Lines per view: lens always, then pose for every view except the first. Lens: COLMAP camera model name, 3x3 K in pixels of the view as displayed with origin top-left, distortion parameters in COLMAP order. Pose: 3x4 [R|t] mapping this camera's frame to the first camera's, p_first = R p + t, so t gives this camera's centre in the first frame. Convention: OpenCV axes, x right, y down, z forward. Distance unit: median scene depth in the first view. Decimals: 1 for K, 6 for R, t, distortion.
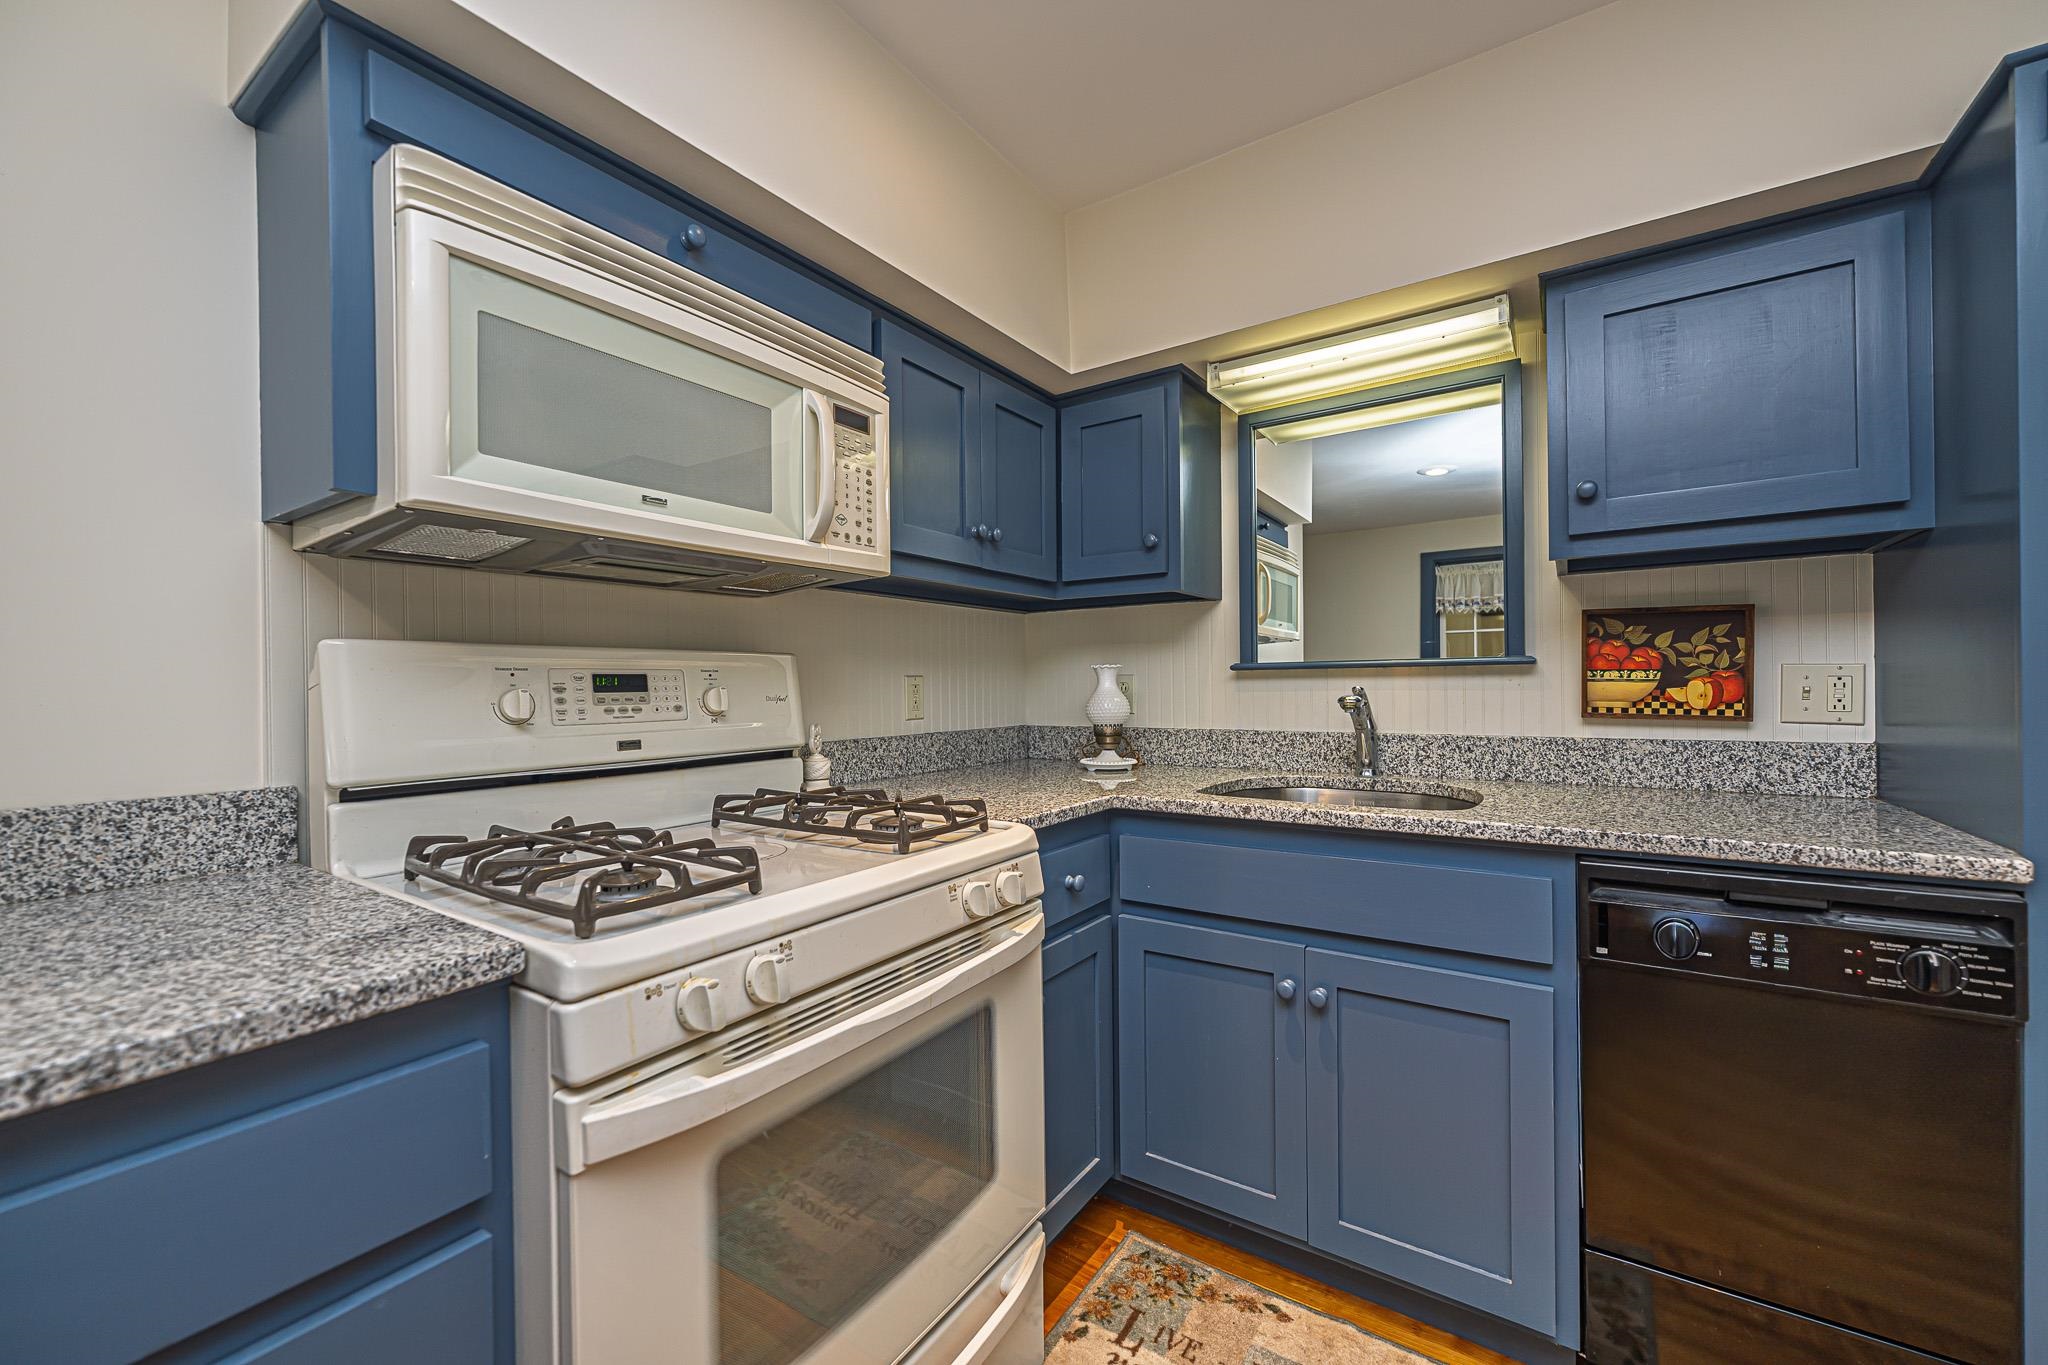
lens RADIAL K [[943.0, 0, 1090.1], [0, 943.0, 682.6], [0, 0, 1]] dist [-0.001023, -0.000030]
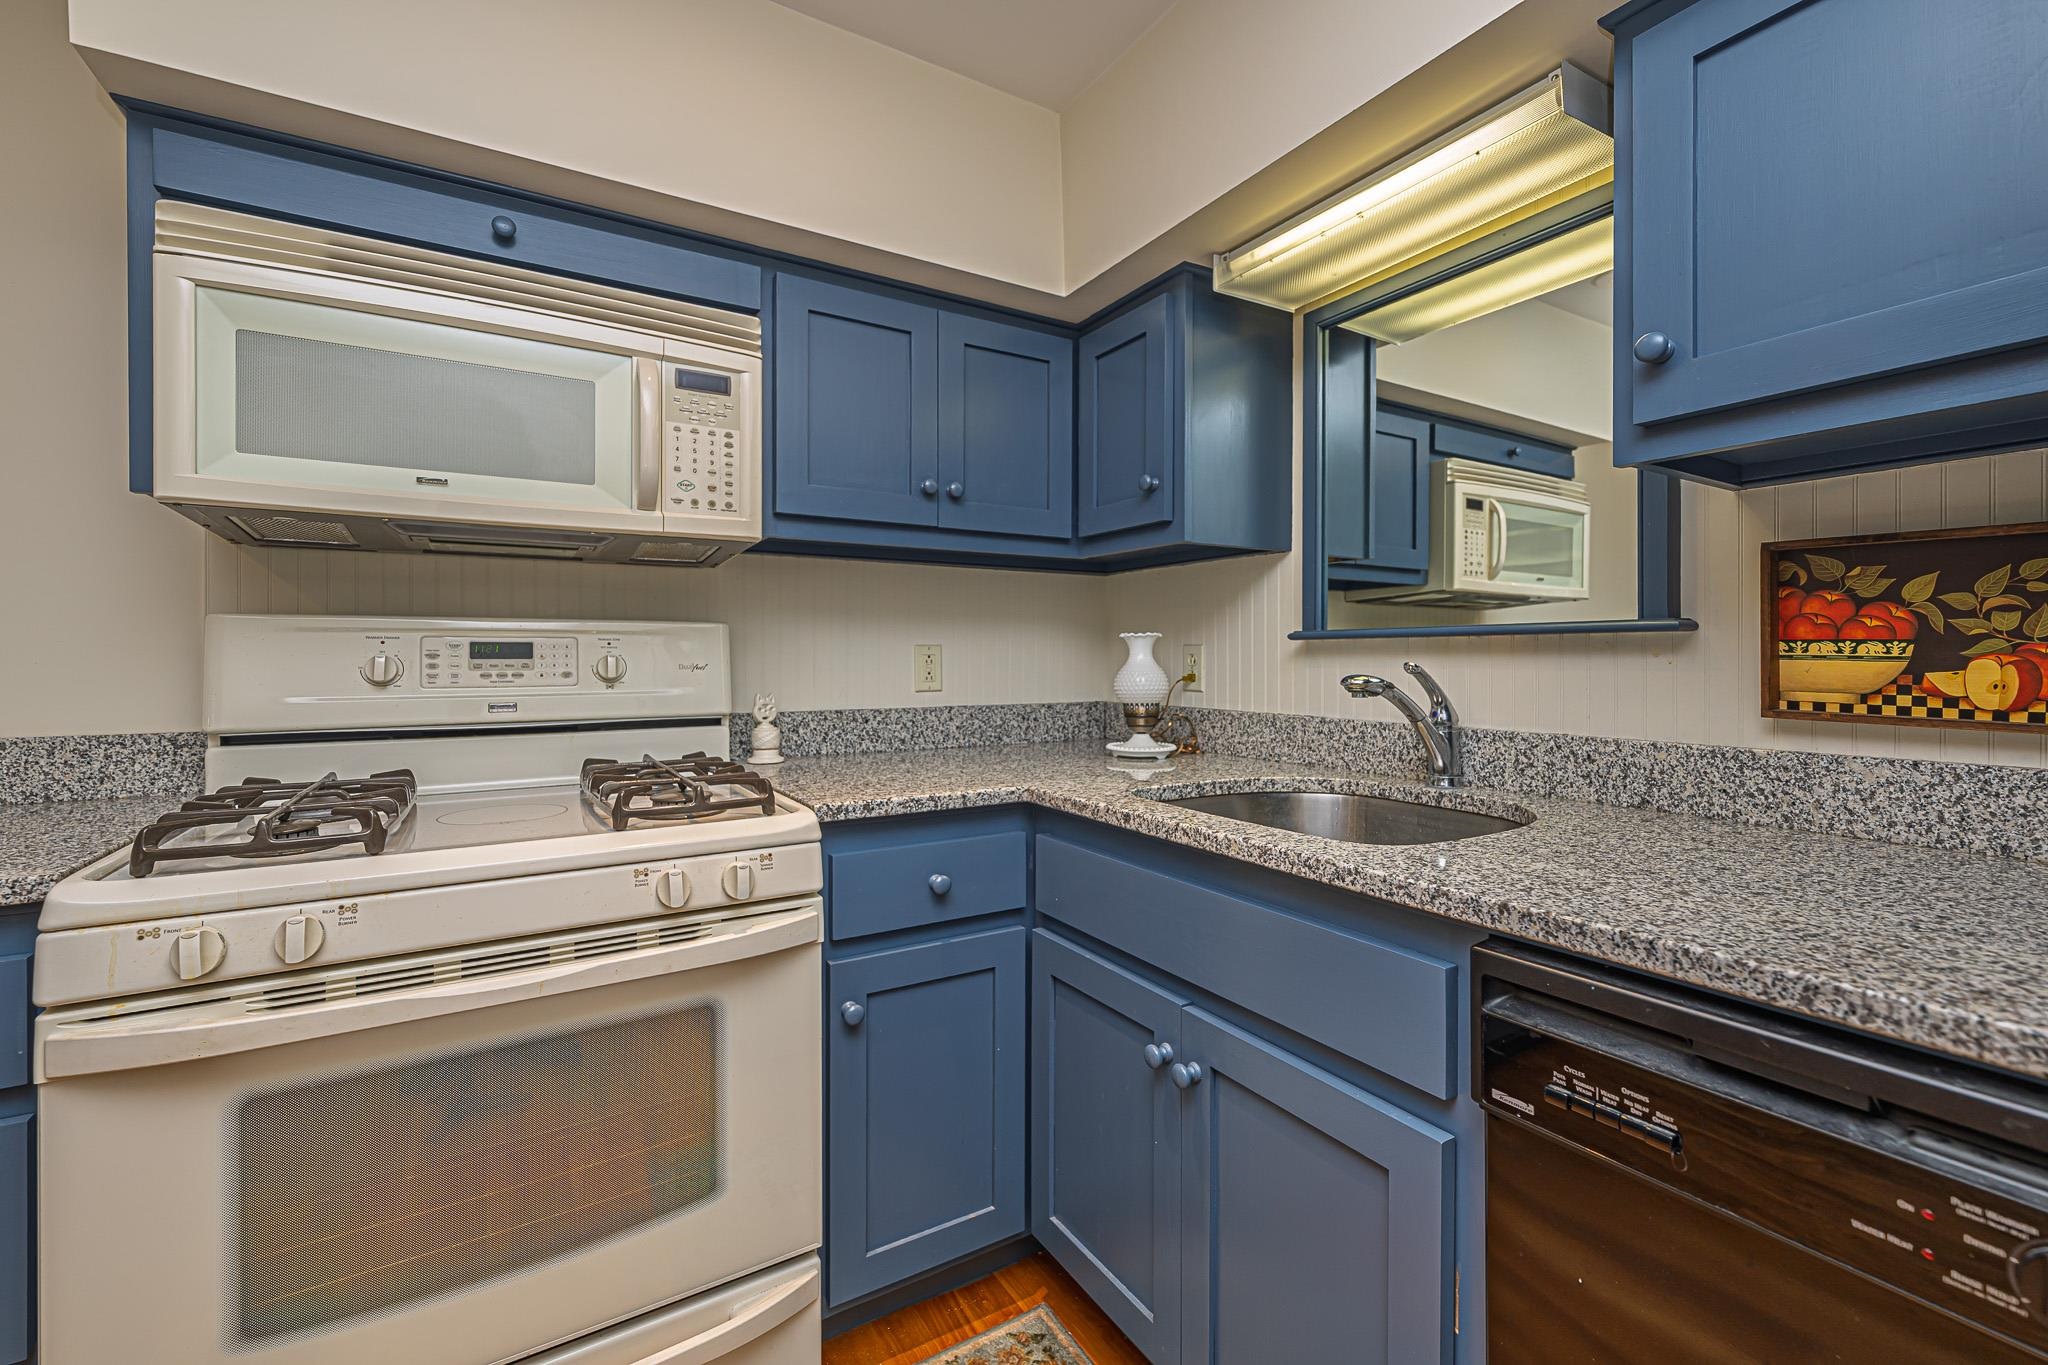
lens RADIAL K [[976.4, 0, 929.8], [0, 976.4, 657.8], [0, 0, 1]] dist [0.000748, -0.000480]
pose [[0.879235, 0.010594, -0.476271, 0.374103], [-0.007802, 0.999939, 0.007840, -0.002950], [0.476325, -0.003178, 0.879263, 0.189634]]
